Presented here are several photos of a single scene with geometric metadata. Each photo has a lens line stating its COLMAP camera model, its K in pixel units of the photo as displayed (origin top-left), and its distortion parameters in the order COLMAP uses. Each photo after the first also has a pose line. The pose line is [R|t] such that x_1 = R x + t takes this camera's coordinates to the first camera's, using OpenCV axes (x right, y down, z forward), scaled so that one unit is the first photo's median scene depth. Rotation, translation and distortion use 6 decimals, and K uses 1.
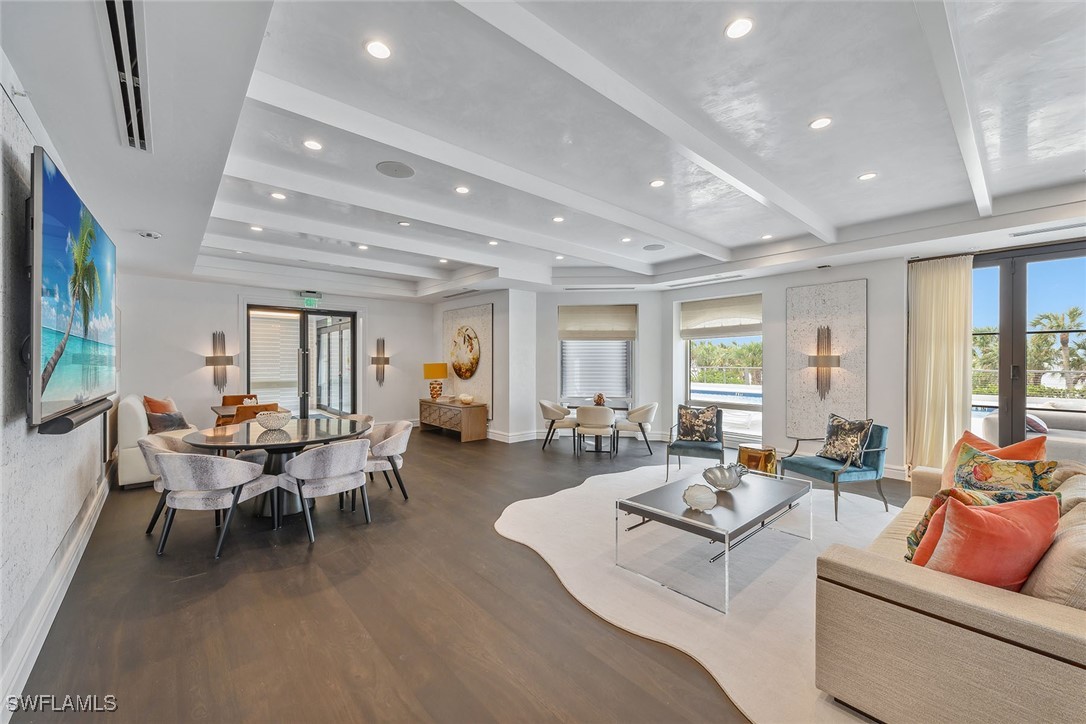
lens RADIAL K [[424.6, 0, 544.0], [0, 424.6, 361.5], [0, 0, 1]] dist [0.000589, 0.000072]
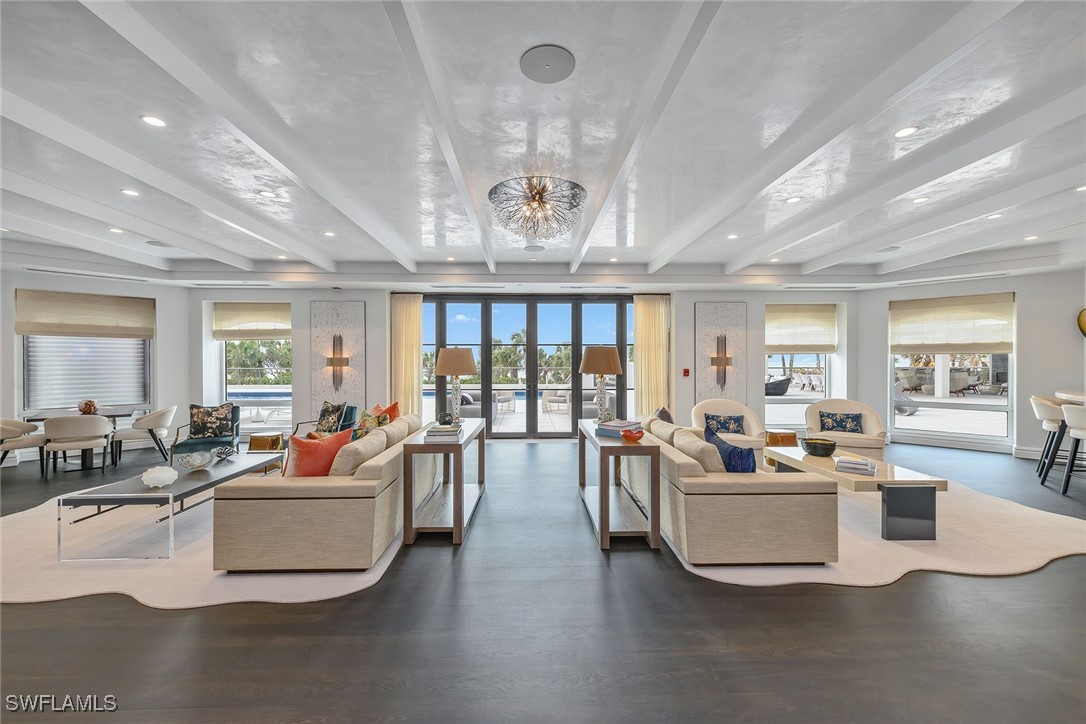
lens RADIAL K [[424.6, 0, 544.3], [0, 424.6, 362.6], [0, 0, 1]] dist [0.000589, 0.000072]
pose [[0.633470, -0.003730, 0.773758, 0.061535], [0.003106, 0.999993, 0.002278, 0.000917], [-0.773761, 0.000960, 0.633477, -0.283938]]
